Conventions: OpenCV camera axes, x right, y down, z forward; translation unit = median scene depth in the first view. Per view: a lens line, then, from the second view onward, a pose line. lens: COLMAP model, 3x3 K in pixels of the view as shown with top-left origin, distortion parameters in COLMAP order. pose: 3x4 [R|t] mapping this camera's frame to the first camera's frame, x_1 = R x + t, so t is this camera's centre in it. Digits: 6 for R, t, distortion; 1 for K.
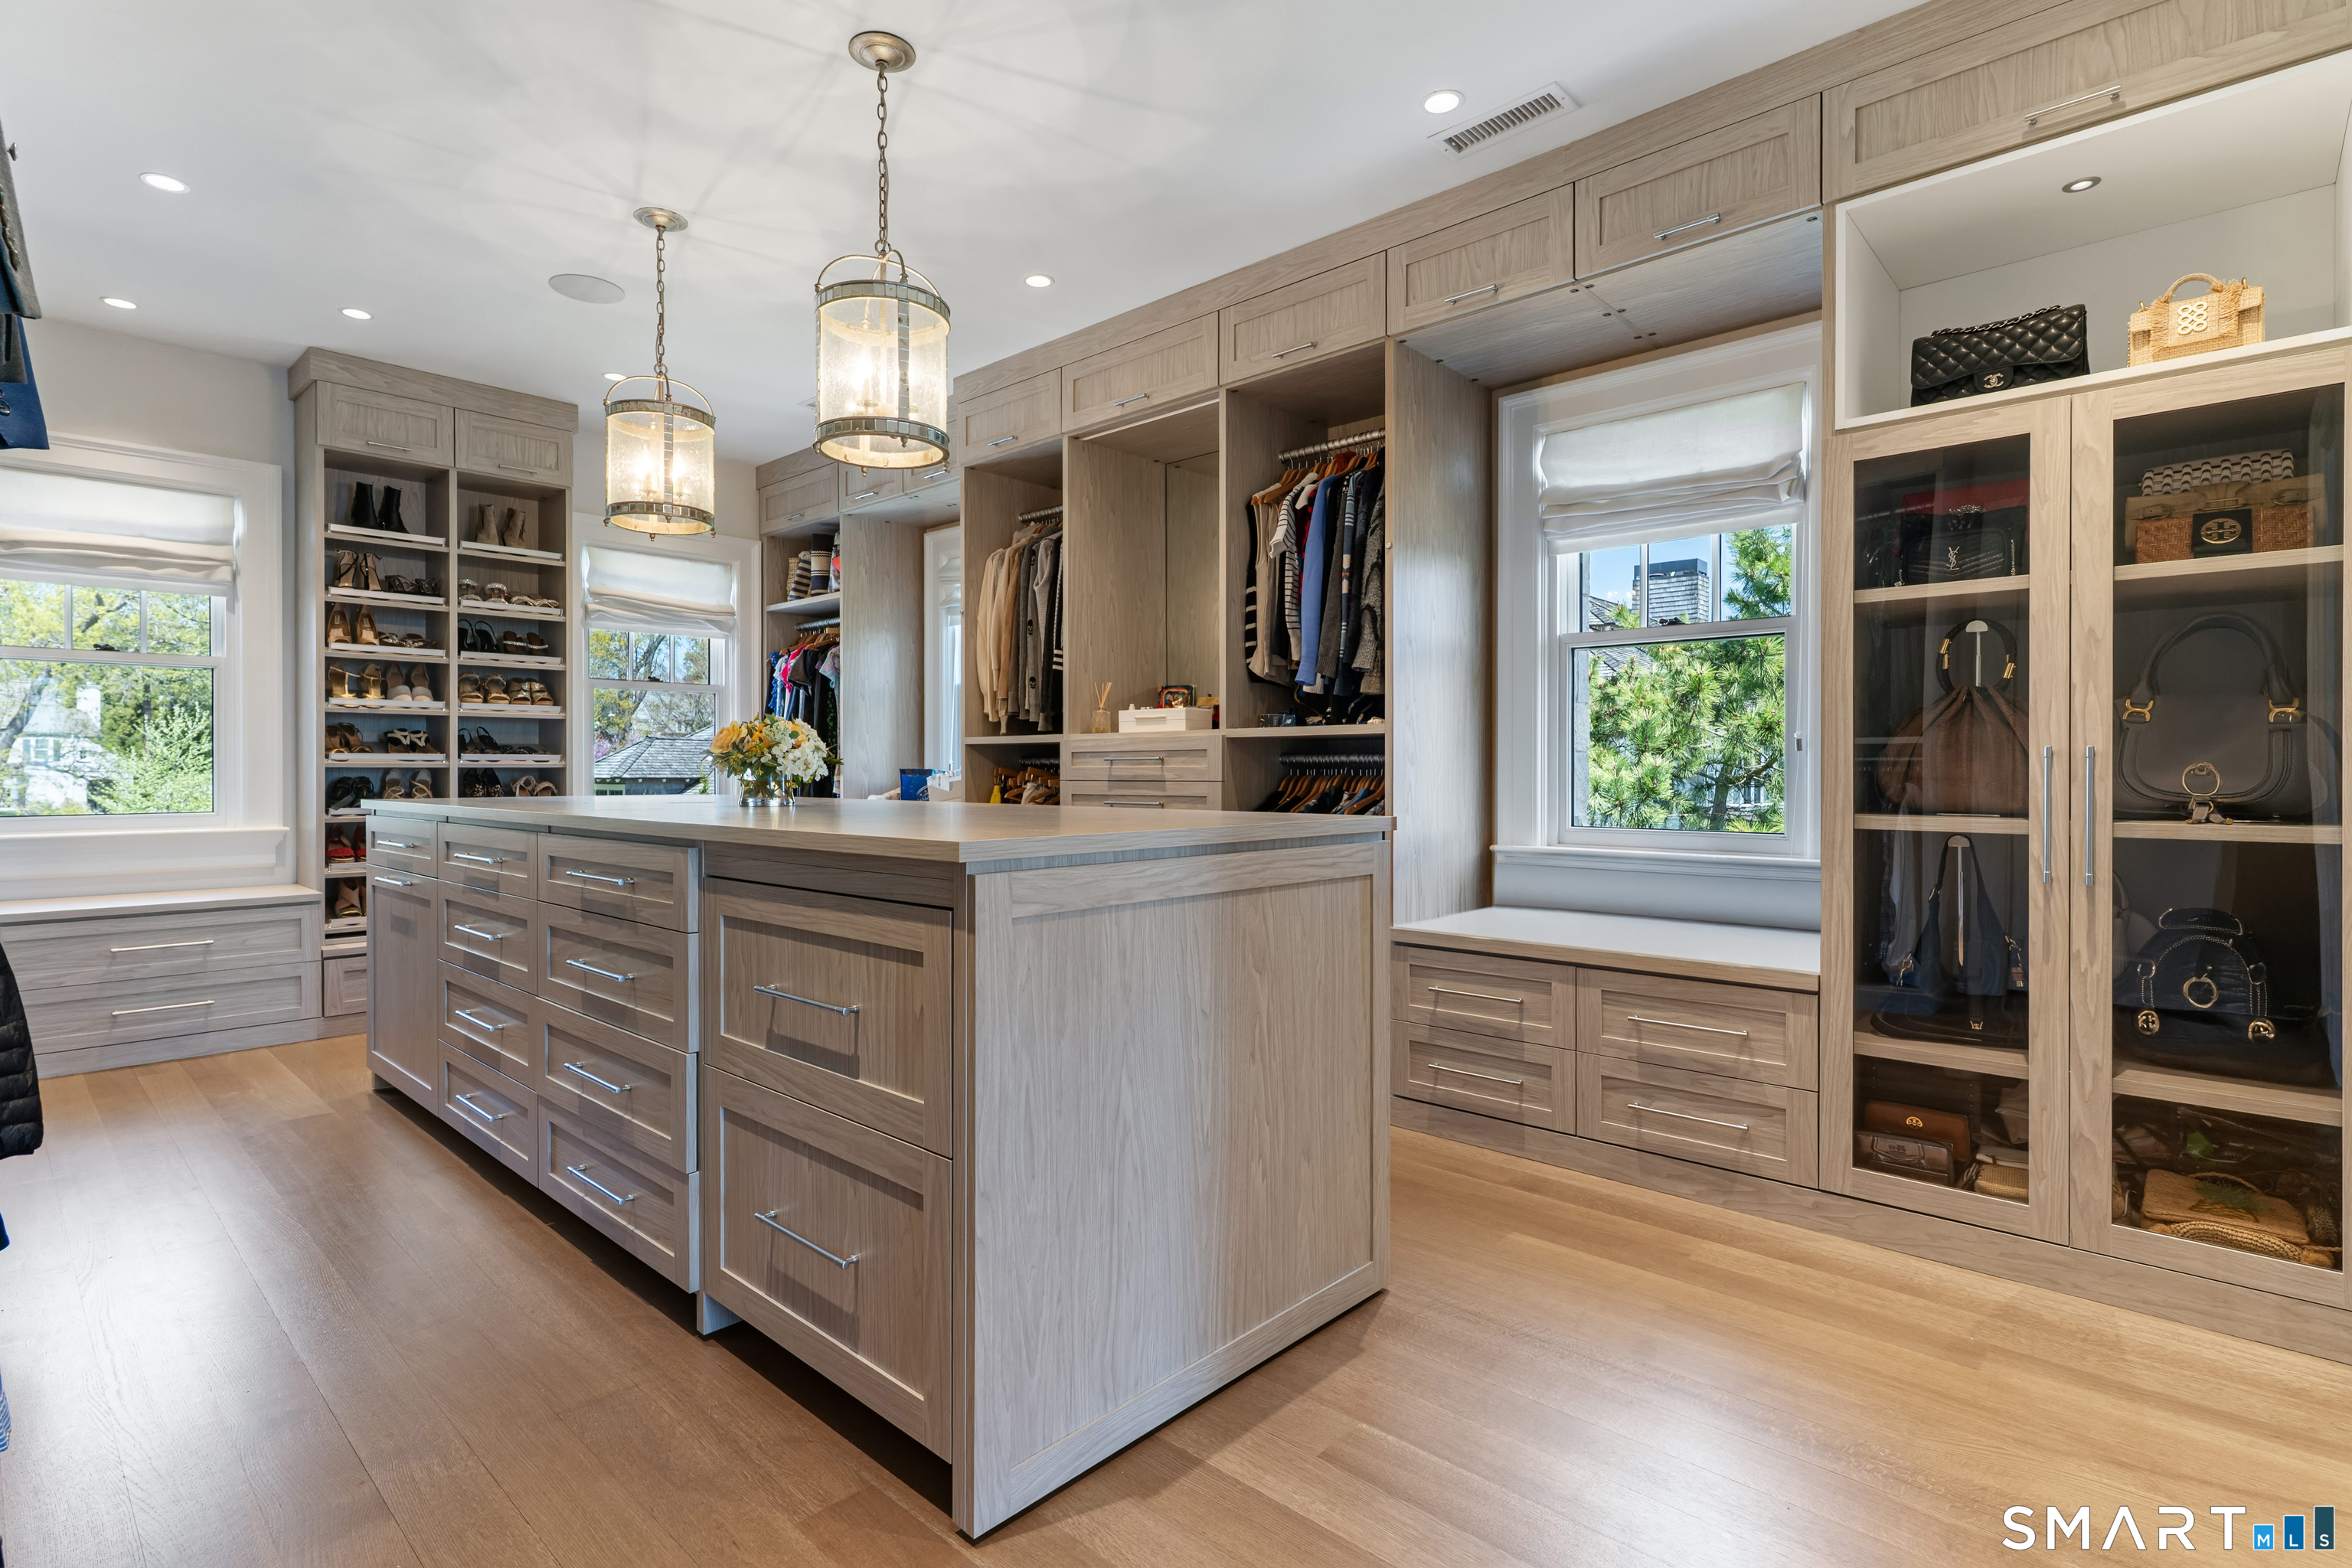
lens RADIAL K [[1127.2, 0, 1152.7], [0, 1127.2, 748.8], [0, 0, 1]] dist [0.000175, -0.000075]
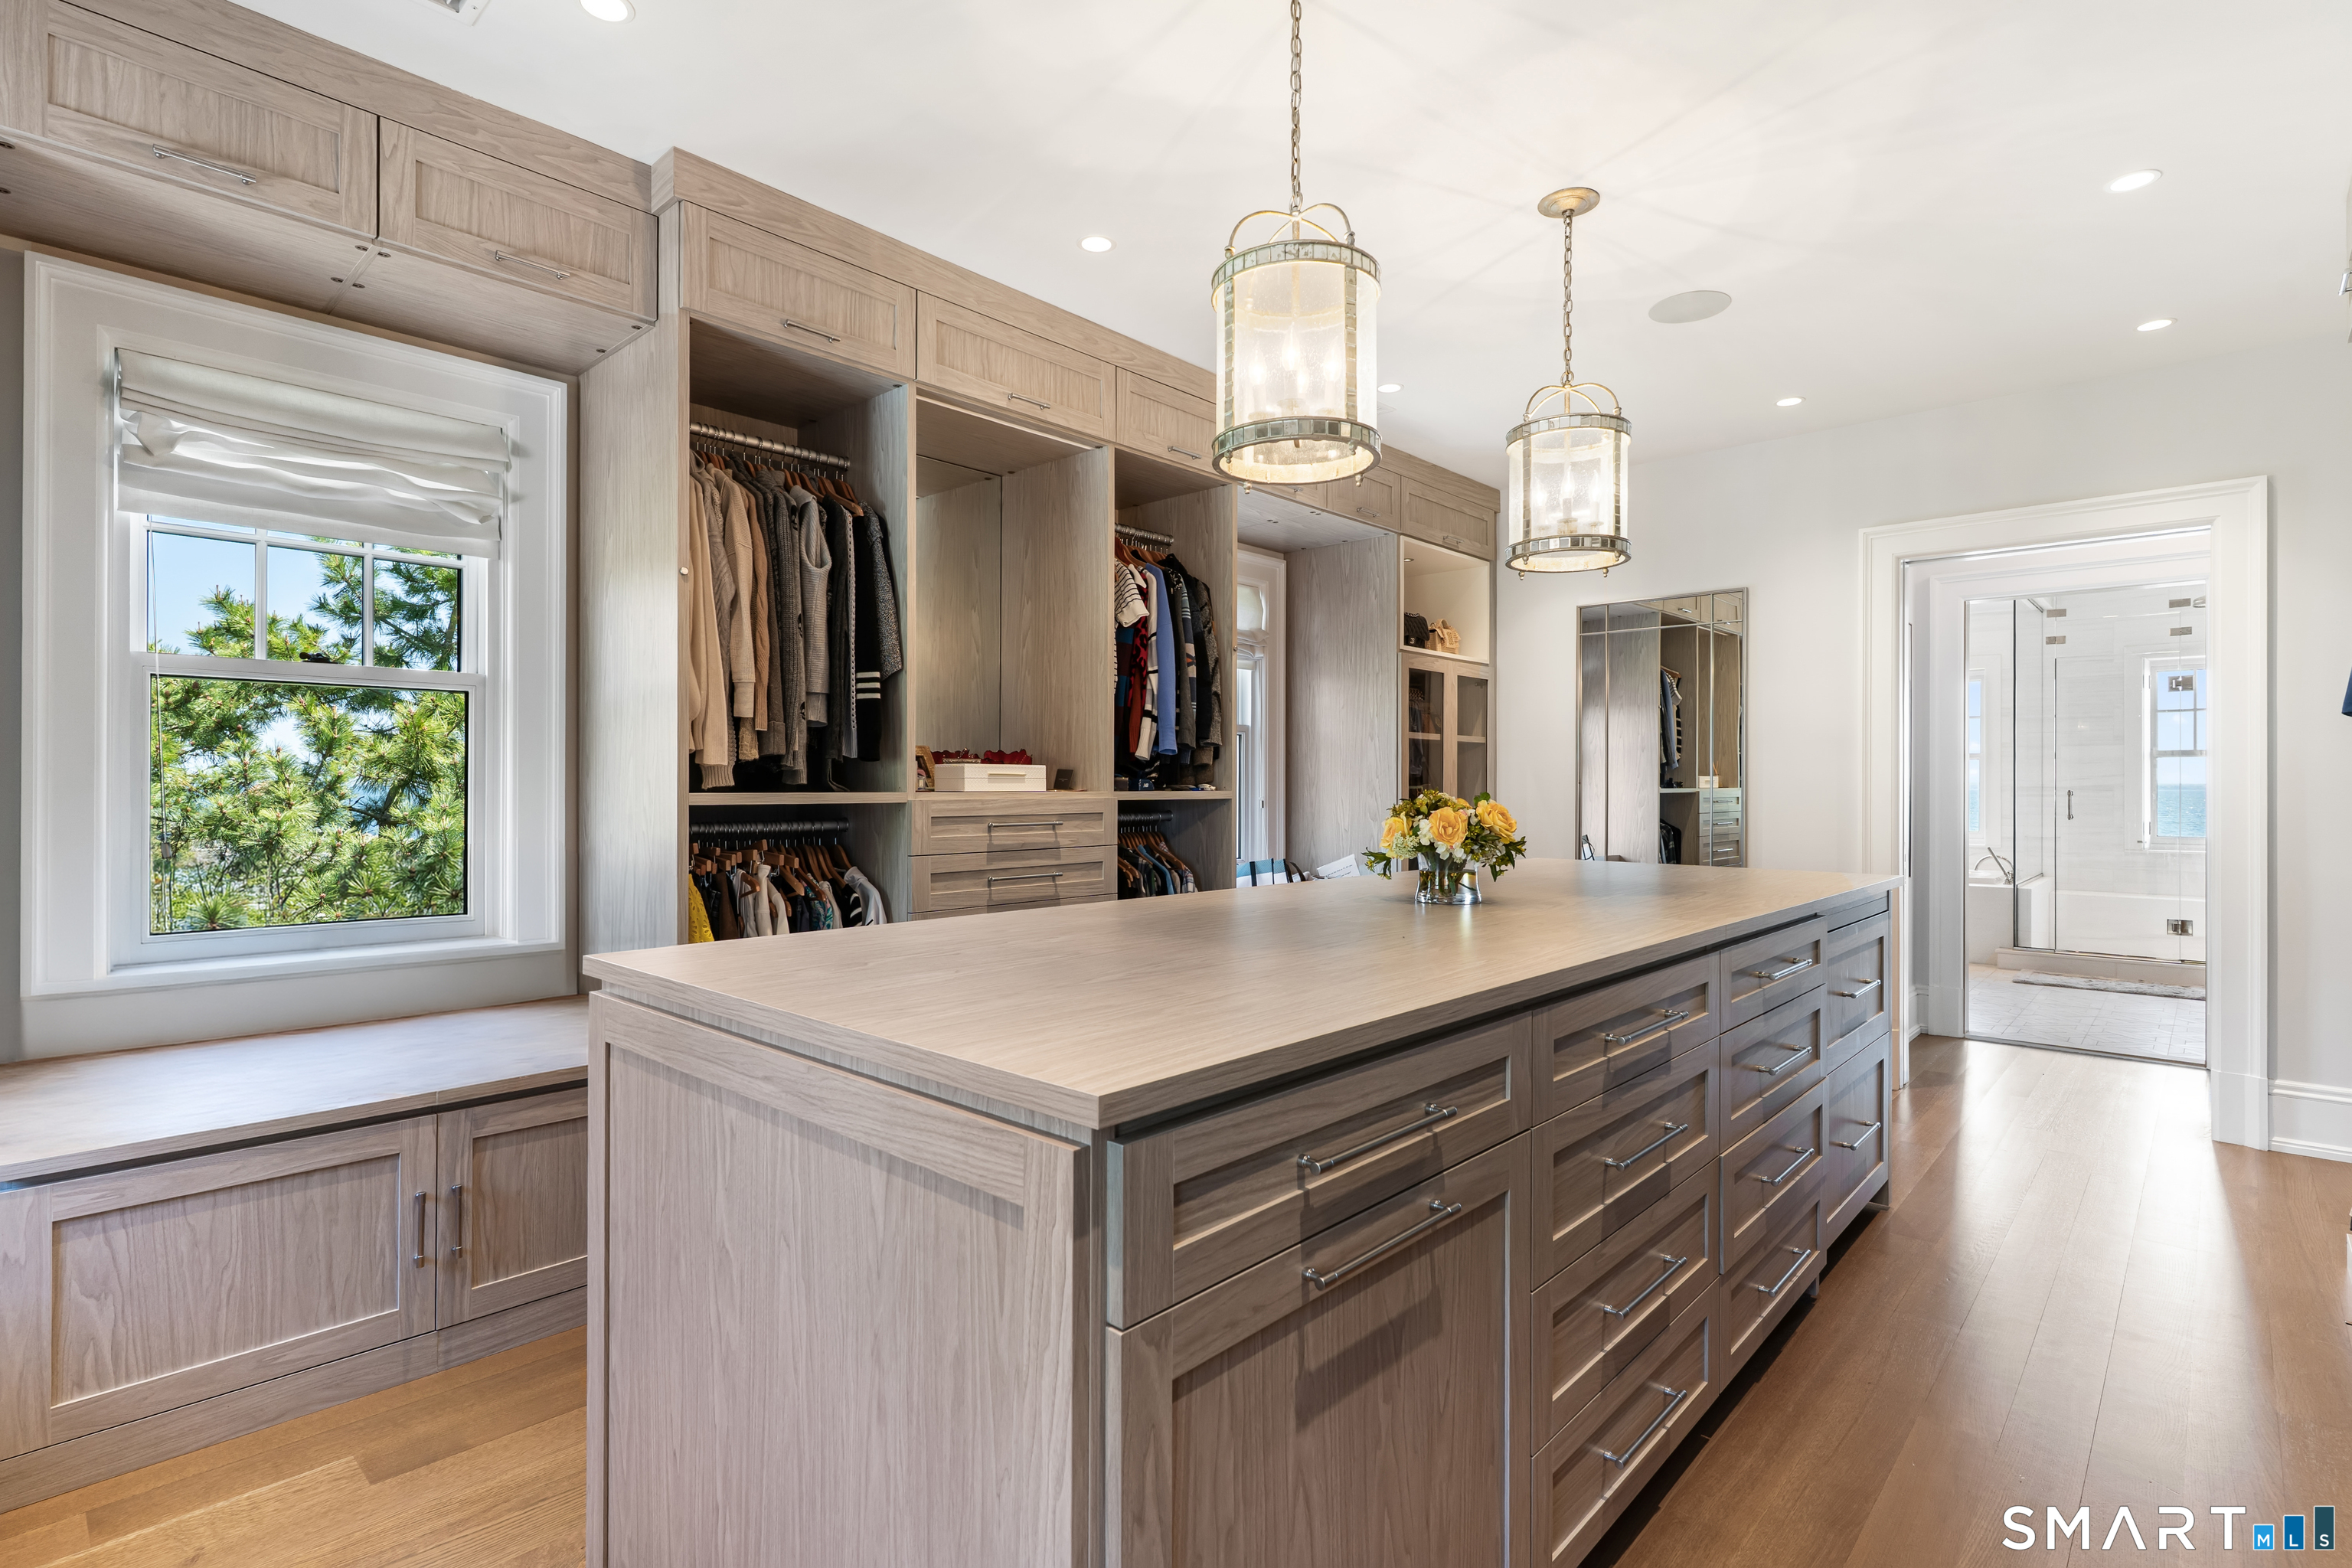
lens RADIAL K [[1117.1, 0, 1161.2], [0, 1117.1, 788.6], [0, 0, 1]] dist [0.002500, -0.000089]
pose [[0.007579, 0.011405, 0.999906, -0.894434], [-0.001965, 0.999933, -0.011390, -0.009015], [-0.999969, -0.001878, 0.007600, 0.934450]]
